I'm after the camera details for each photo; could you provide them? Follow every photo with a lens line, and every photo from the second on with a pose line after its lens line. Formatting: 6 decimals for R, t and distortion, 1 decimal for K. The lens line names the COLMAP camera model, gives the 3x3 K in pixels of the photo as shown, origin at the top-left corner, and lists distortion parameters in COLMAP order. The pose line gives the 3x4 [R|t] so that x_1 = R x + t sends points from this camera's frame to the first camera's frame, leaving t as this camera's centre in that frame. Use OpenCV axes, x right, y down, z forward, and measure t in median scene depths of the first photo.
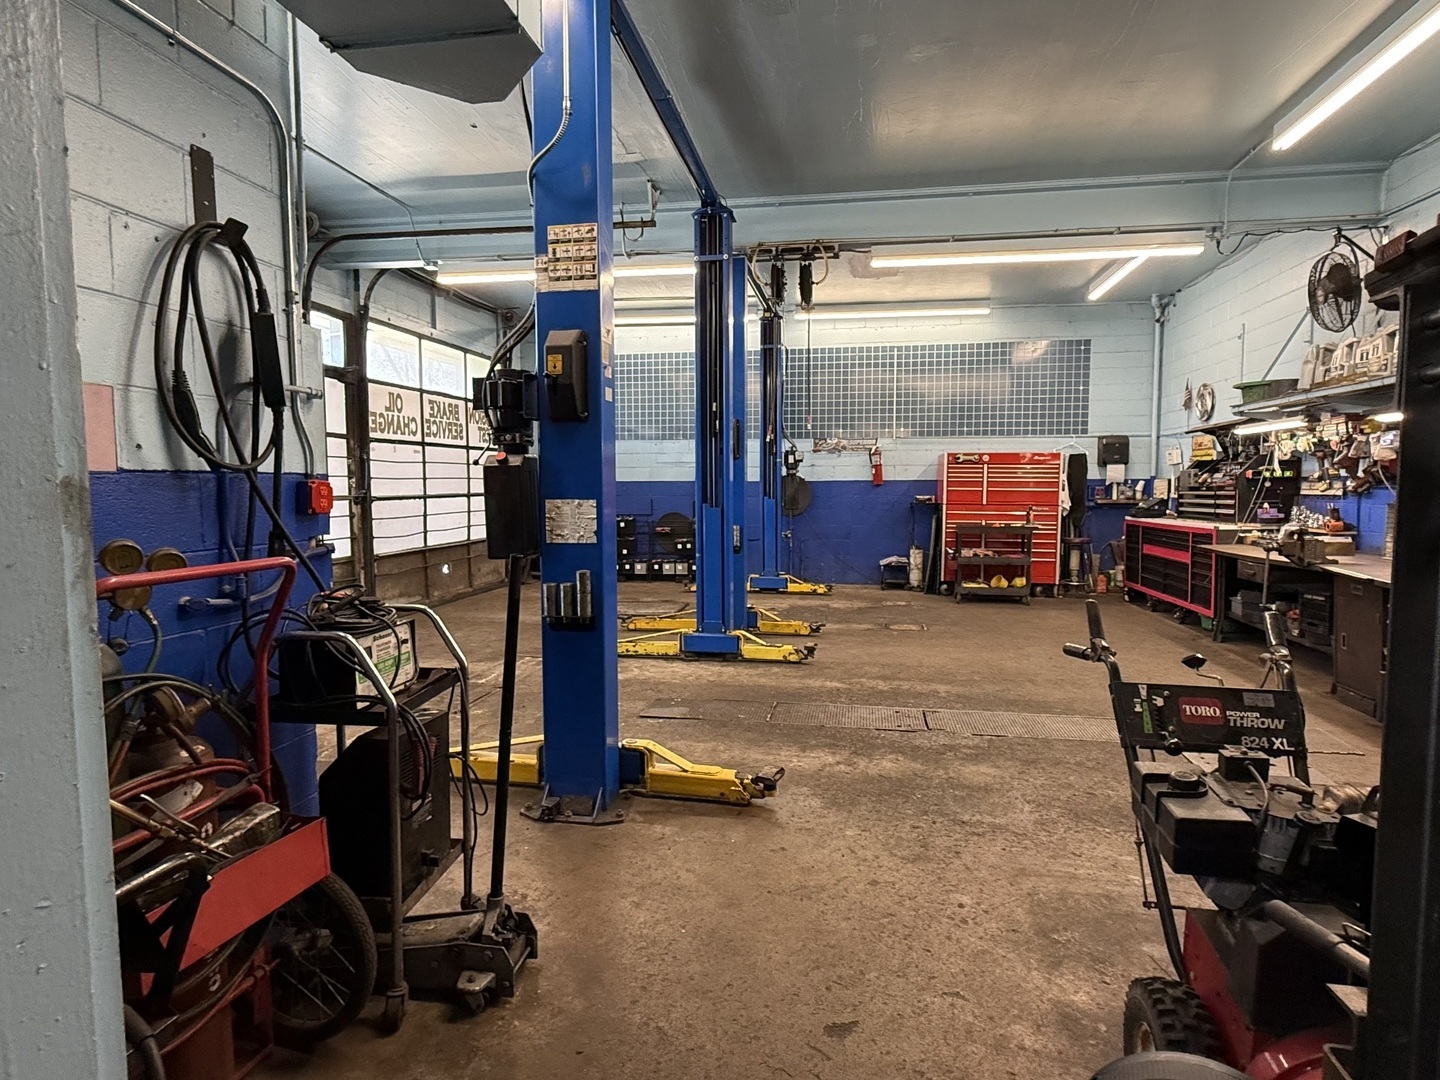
lens RADIAL K [[782.3, 0, 713.8], [0, 782.3, 539.8], [0, 0, 1]] dist [-0.000905, -0.000072]
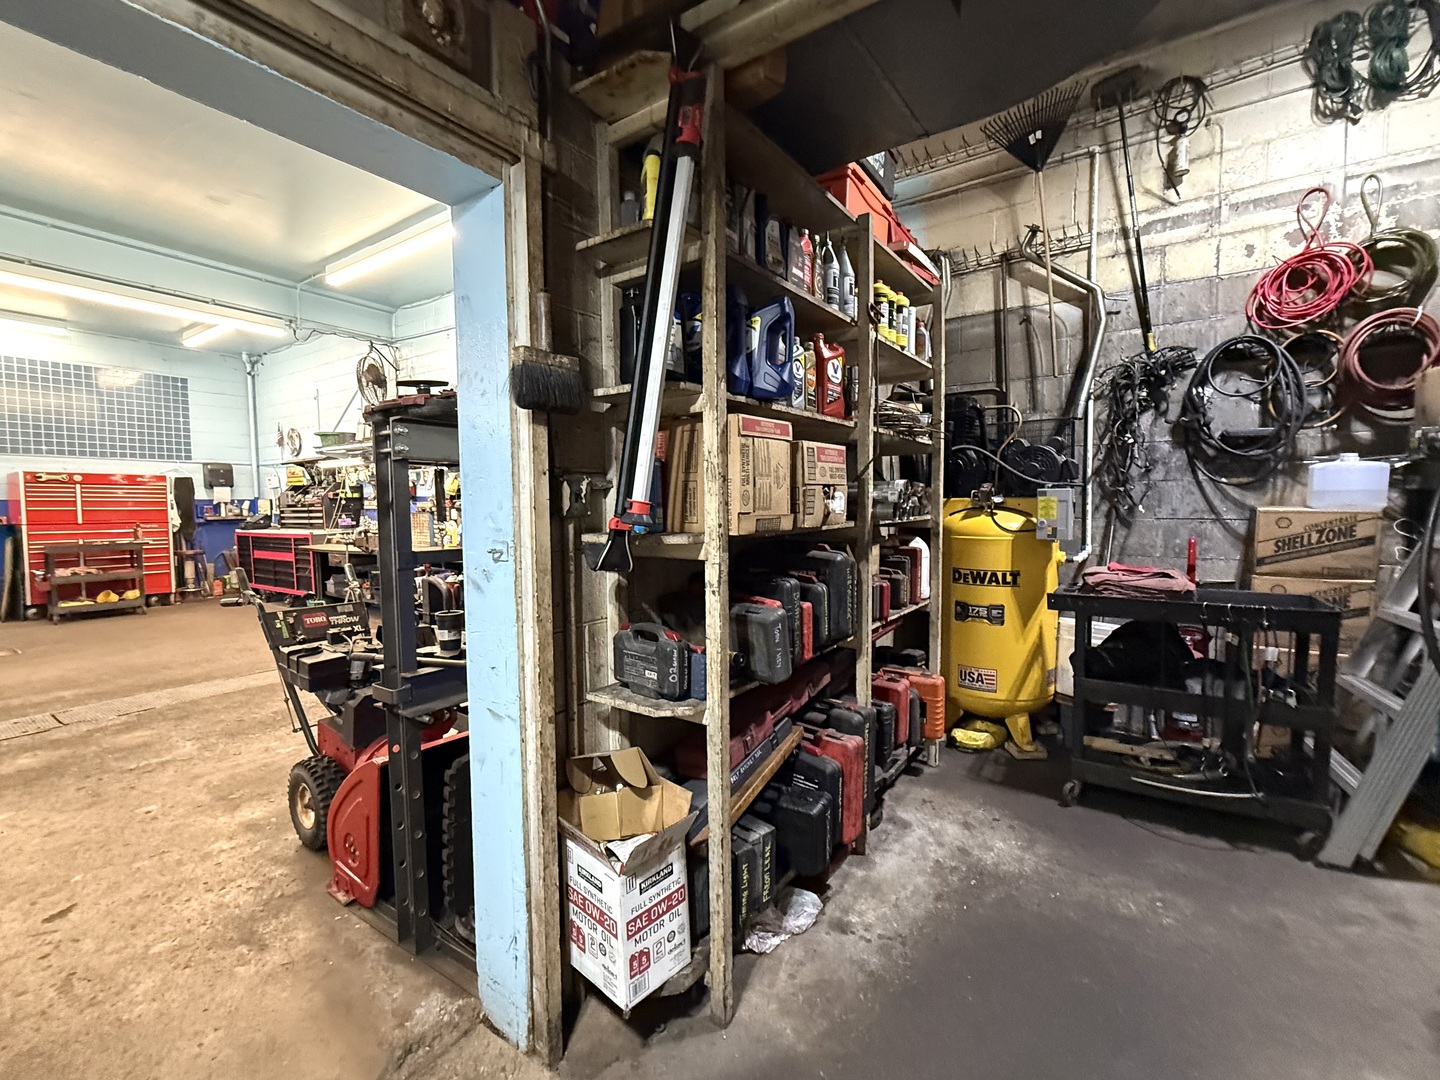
lens RADIAL K [[630.4, 0, 722.2], [0, 630.4, 542.1], [0, 0, 1]] dist [-0.000956, -0.000555]
pose [[0.405588, -0.057128, 0.912269, -0.109514], [0.070827, 0.997008, 0.030945, 0.021746], [-0.911308, 0.052062, 0.408421, -0.160715]]
